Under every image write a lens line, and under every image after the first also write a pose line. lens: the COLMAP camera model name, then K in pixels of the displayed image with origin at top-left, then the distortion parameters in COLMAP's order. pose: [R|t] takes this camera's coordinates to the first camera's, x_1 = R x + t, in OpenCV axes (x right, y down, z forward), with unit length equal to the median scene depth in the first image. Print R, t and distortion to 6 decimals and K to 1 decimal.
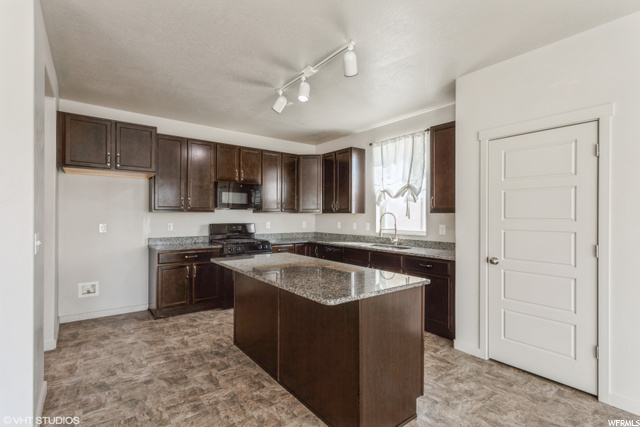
lens RADIAL K [[301.7, 0, 317.4], [0, 301.7, 214.9], [0, 0, 1]] dist [0.004057, 0.000550]
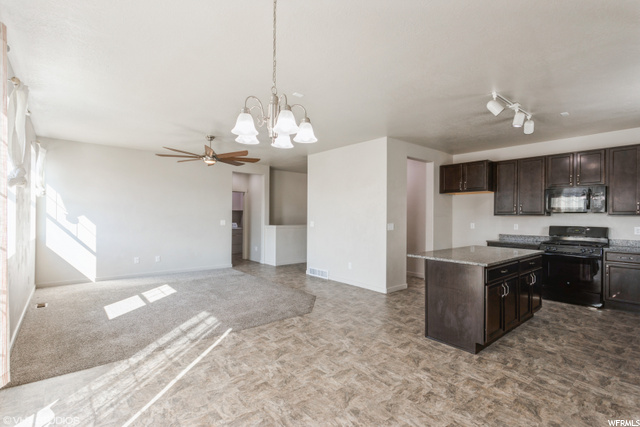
lens RADIAL K [[306.6, 0, 320.0], [0, 306.6, 213.5], [0, 0, 1]] dist [0.001917, 0.001328]
pose [[0.037107, -0.011718, -0.999243, 0.830588], [-0.005936, 0.999911, -0.011946, 0.001236], [0.999294, 0.006375, 0.037034, 0.082488]]
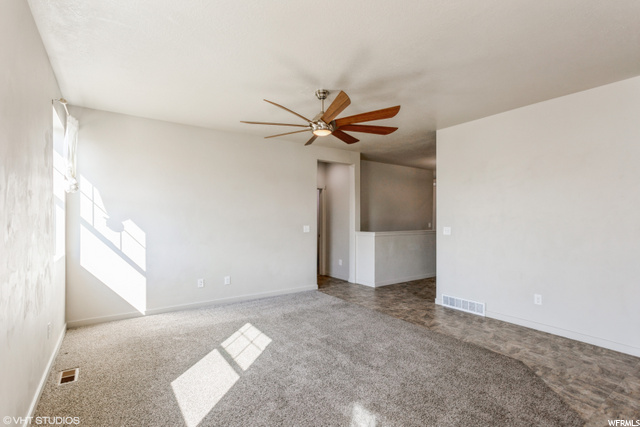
lens RADIAL K [[308.2, 0, 318.3], [0, 308.2, 216.6], [0, 0, 1]] dist [0.001915, 0.000066]
pose [[-0.055291, -0.011206, -0.998407, 0.345961], [0.000363, 0.999937, -0.011243, -0.000863], [0.998470, -0.000984, -0.055283, -0.286286]]
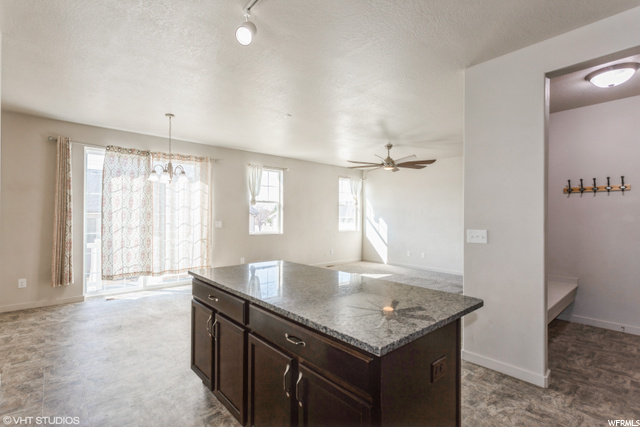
lens RADIAL K [[303.7, 0, 313.3], [0, 303.7, 214.6], [0, 0, 1]] dist [-0.000683, 0.000097]
pose [[-0.998559, -0.011527, -0.052418, -0.020786], [-0.011149, 0.999910, -0.007489, 0.001370], [0.052500, -0.006894, -0.998597, 1.034158]]
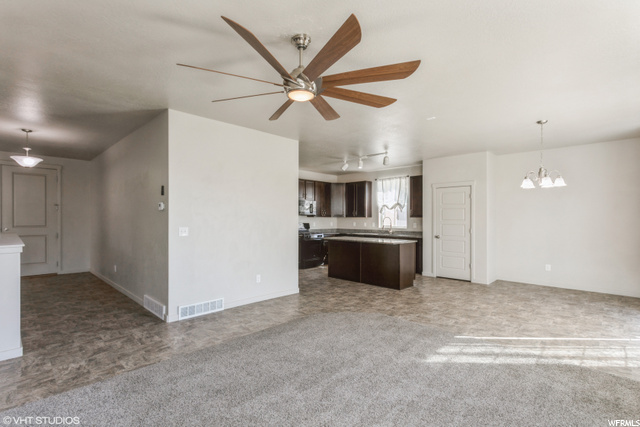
lens RADIAL K [[304.3, 0, 316.4], [0, 304.3, 218.1], [0, 0, 1]] dist [0.001884, 0.000237]
pose [[0.990602, -0.001128, 0.136771, -0.478424], [0.000827, 0.999997, 0.002258, -0.005409], [-0.136773, -0.002124, 0.990600, -0.858373]]
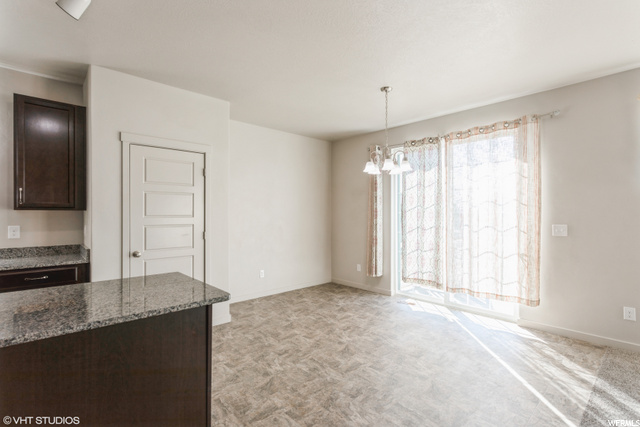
lens RADIAL K [[303.6, 0, 320.0], [0, 303.6, 213.5], [0, 0, 1]] dist [0.000970, 0.000326]
pose [[-0.086219, -0.004581, 0.996266, -0.371418], [-0.003704, 0.999984, 0.004277, -0.002893], [-0.996269, -0.003321, -0.086235, 0.270731]]
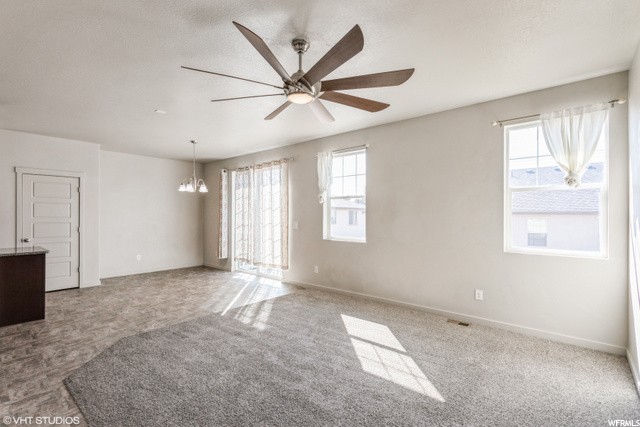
lens RADIAL K [[298.9, 0, 320.1], [0, 298.9, 215.6], [0, 0, 1]] dist [-0.004536, -0.000087]
pose [[-0.198614, -0.003336, 0.980072, -0.978433], [-0.003693, 0.999990, 0.002655, -0.006286], [-0.980071, -0.003092, -0.198624, -0.244841]]
